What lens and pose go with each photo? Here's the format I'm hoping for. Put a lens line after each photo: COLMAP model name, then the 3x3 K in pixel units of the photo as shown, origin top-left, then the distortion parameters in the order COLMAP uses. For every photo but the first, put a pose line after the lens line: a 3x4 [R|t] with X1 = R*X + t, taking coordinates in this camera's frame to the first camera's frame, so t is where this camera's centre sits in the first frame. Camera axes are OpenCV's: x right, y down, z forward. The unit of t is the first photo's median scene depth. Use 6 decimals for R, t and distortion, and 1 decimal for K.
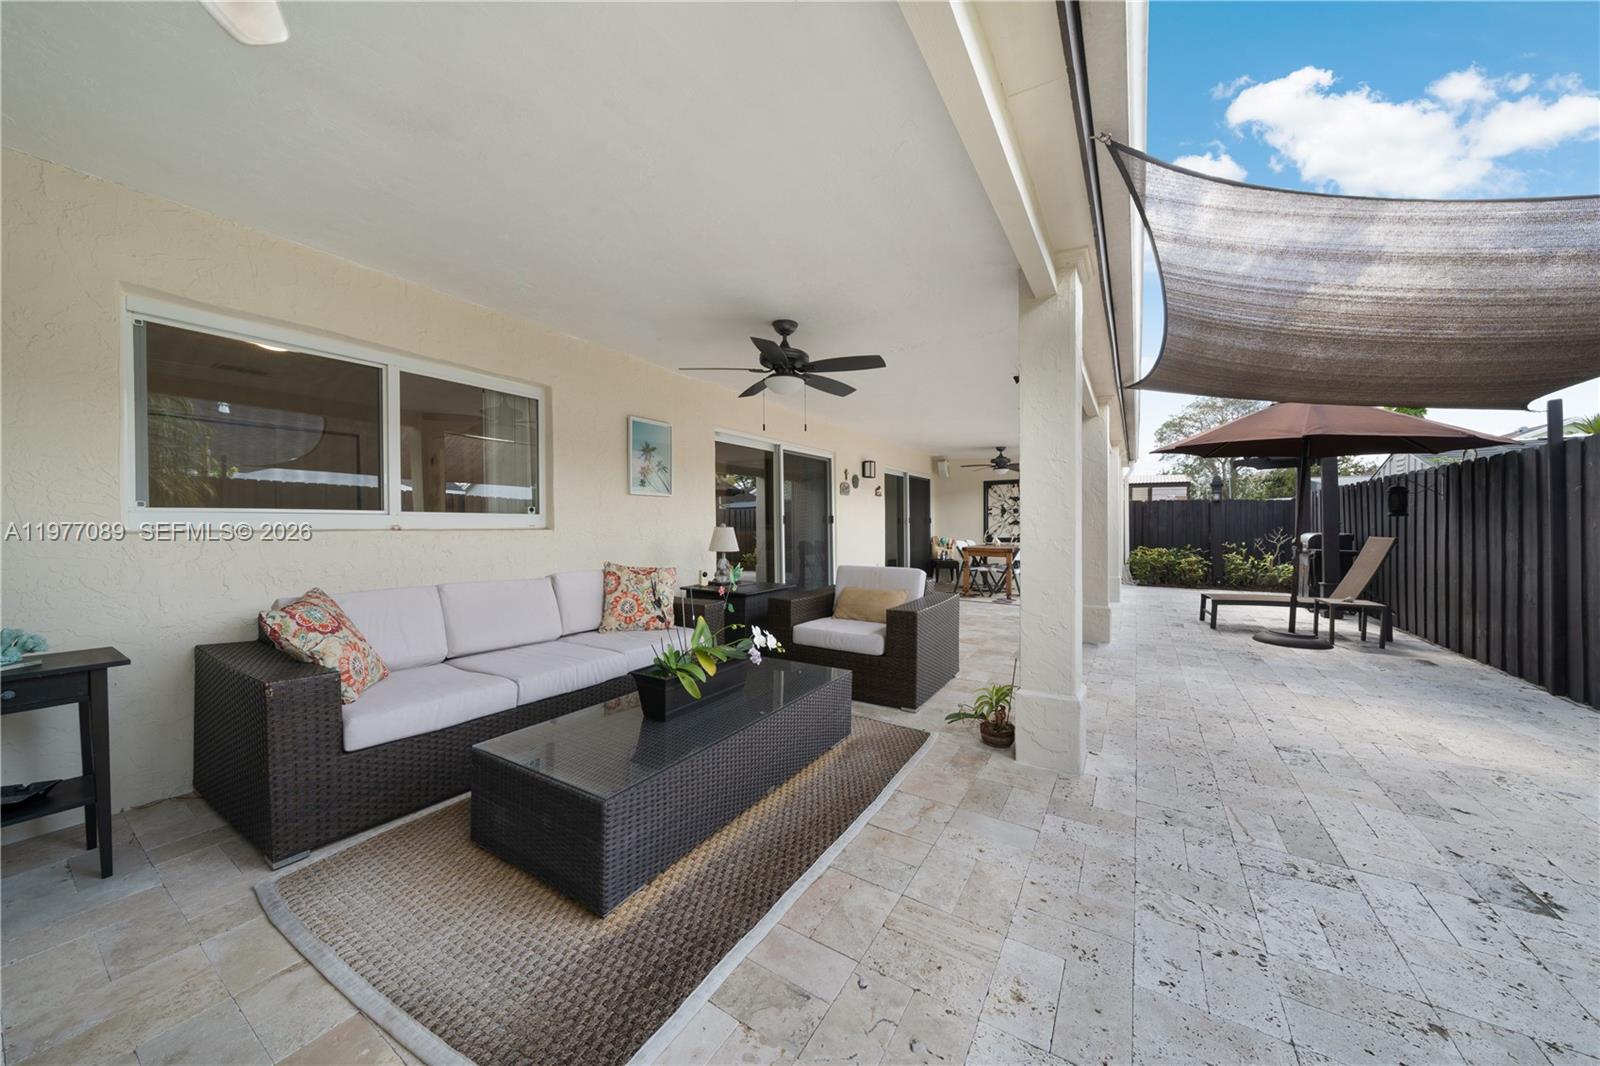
lens RADIAL K [[553.9, 0, 795.7], [0, 553.9, 525.0], [0, 0, 1]] dist [-0.005755, -0.000044]
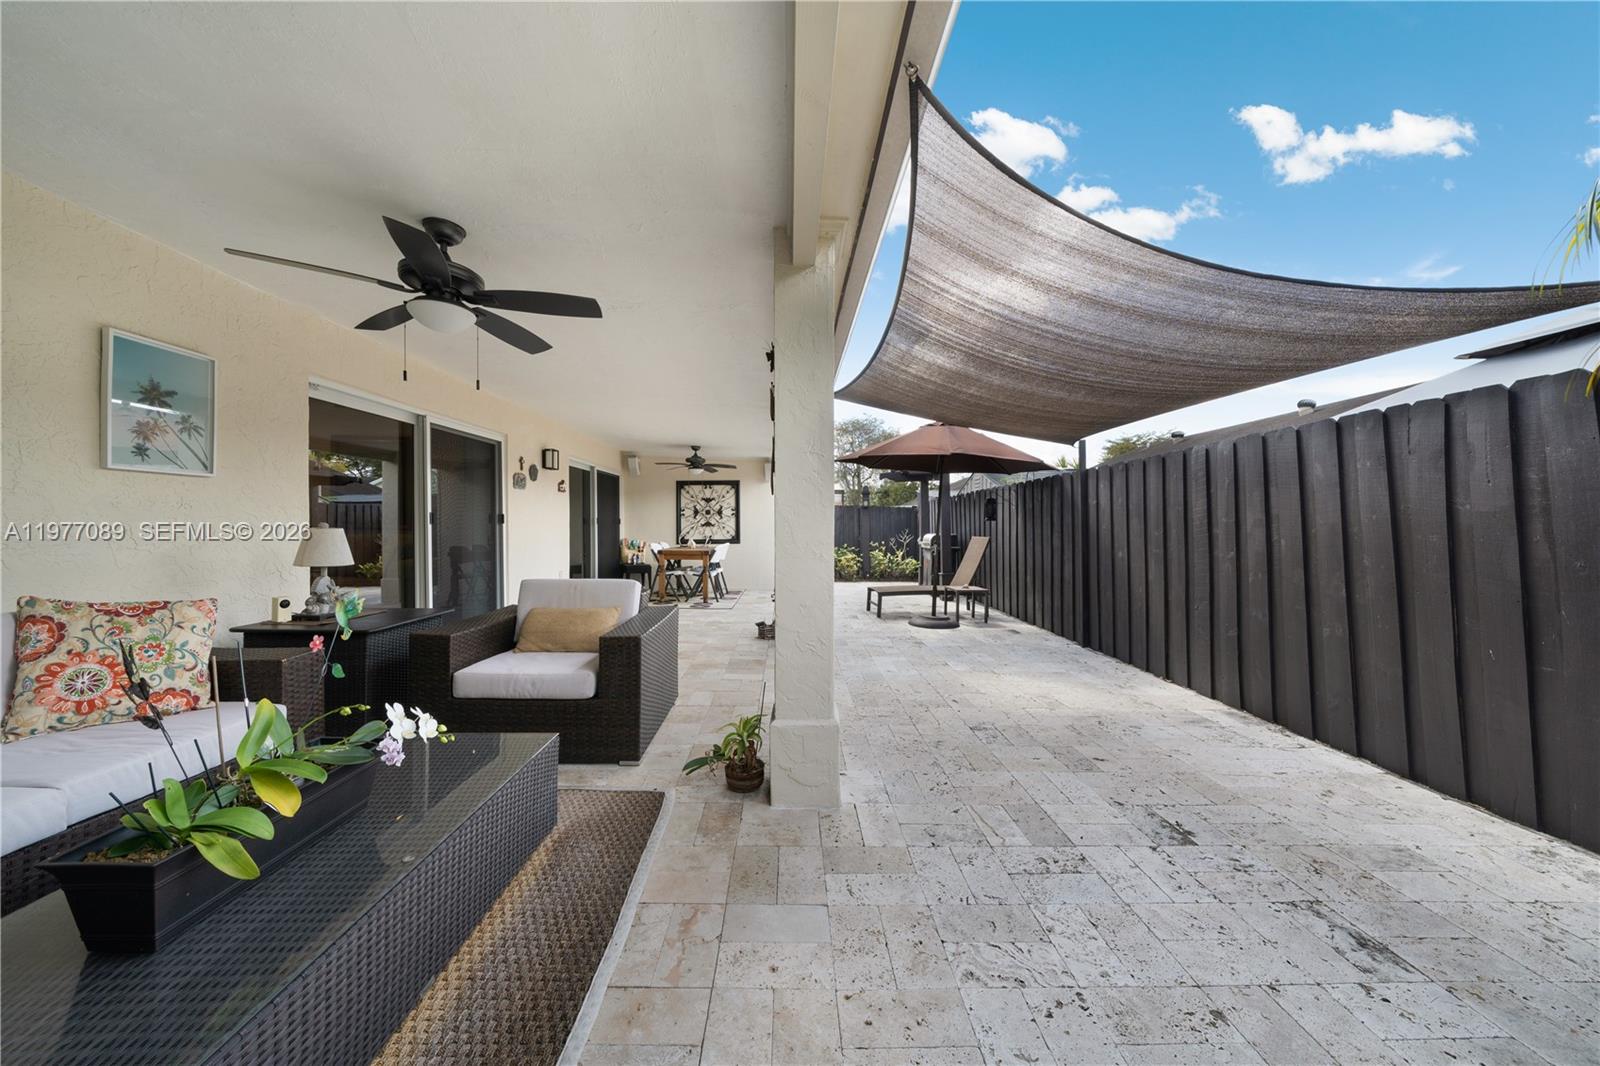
lens RADIAL K [[553.9, 0, 795.7], [0, 553.9, 525.0], [0, 0, 1]] dist [-0.005755, -0.000044]
pose [[0.838990, 0.004758, 0.544127, -0.022356], [-0.003411, 0.999988, -0.003484, 0.000358], [-0.544137, 0.001067, 0.838996, 0.191797]]
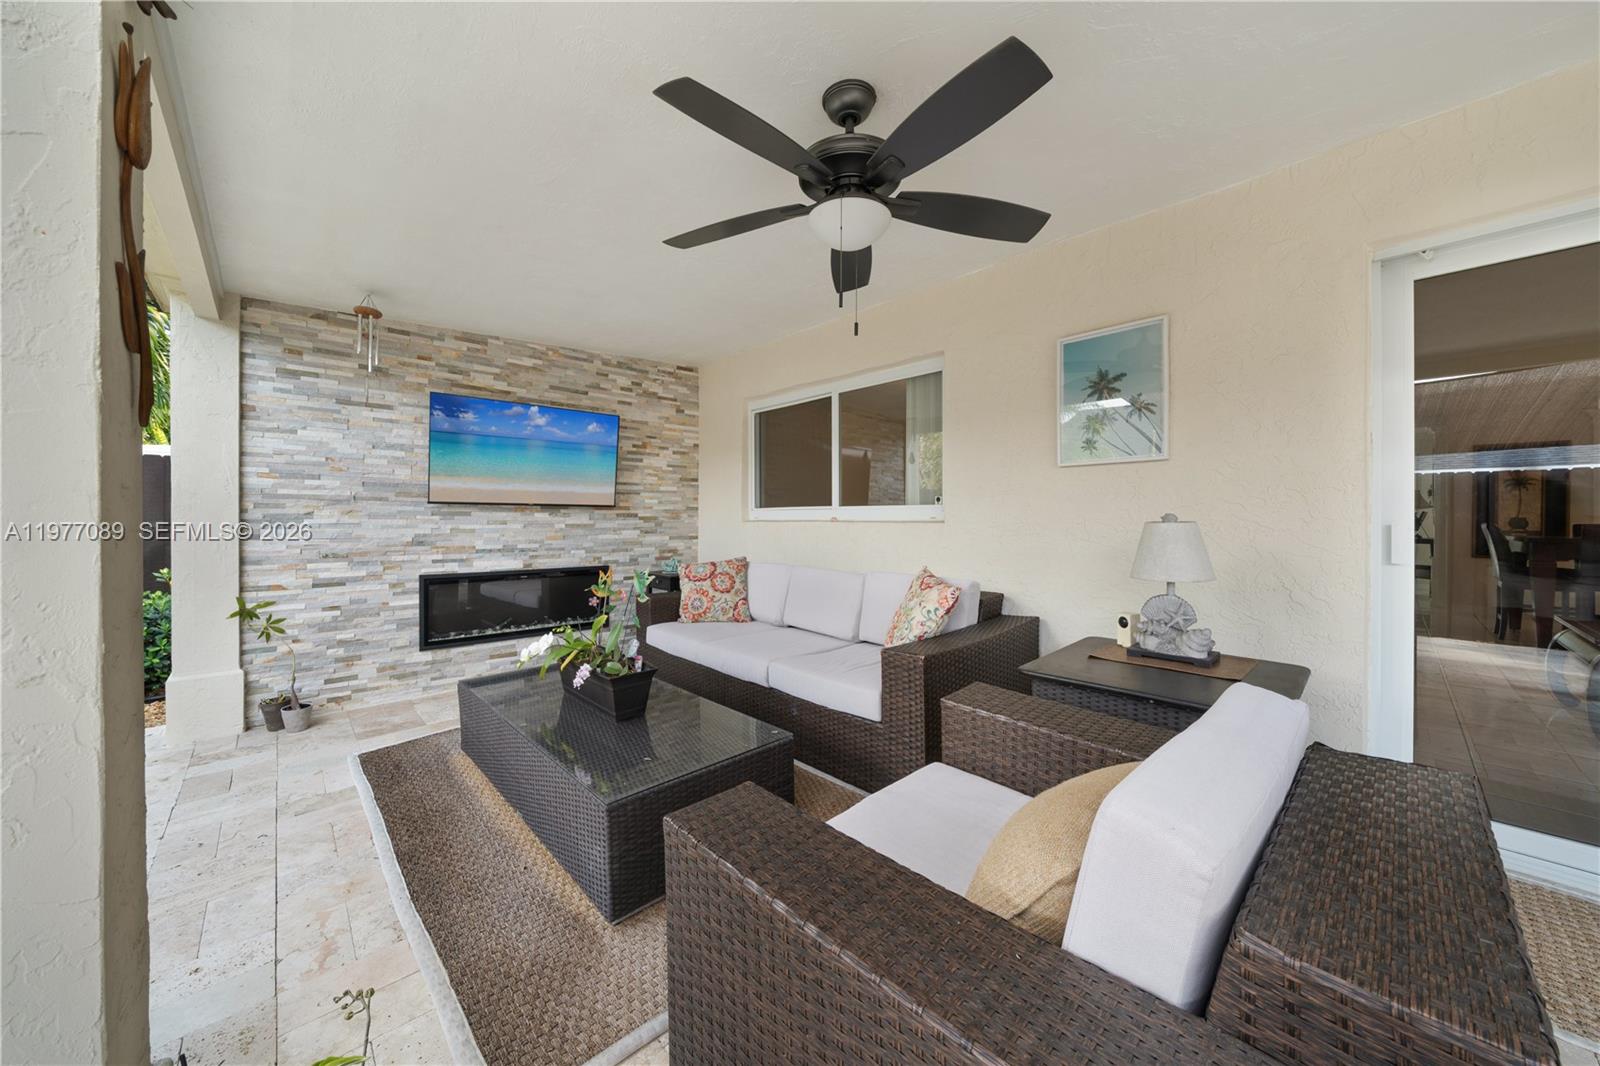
lens RADIAL K [[563.2, 0, 790.5], [0, 563.2, 515.2], [0, 0, 1]] dist [-0.007317, -0.000059]
pose [[-0.267981, 0.000879, -0.963424, 0.433925], [0.002271, 0.999997, 0.000281, -0.004563], [0.963421, -0.002113, -0.267983, 1.017166]]
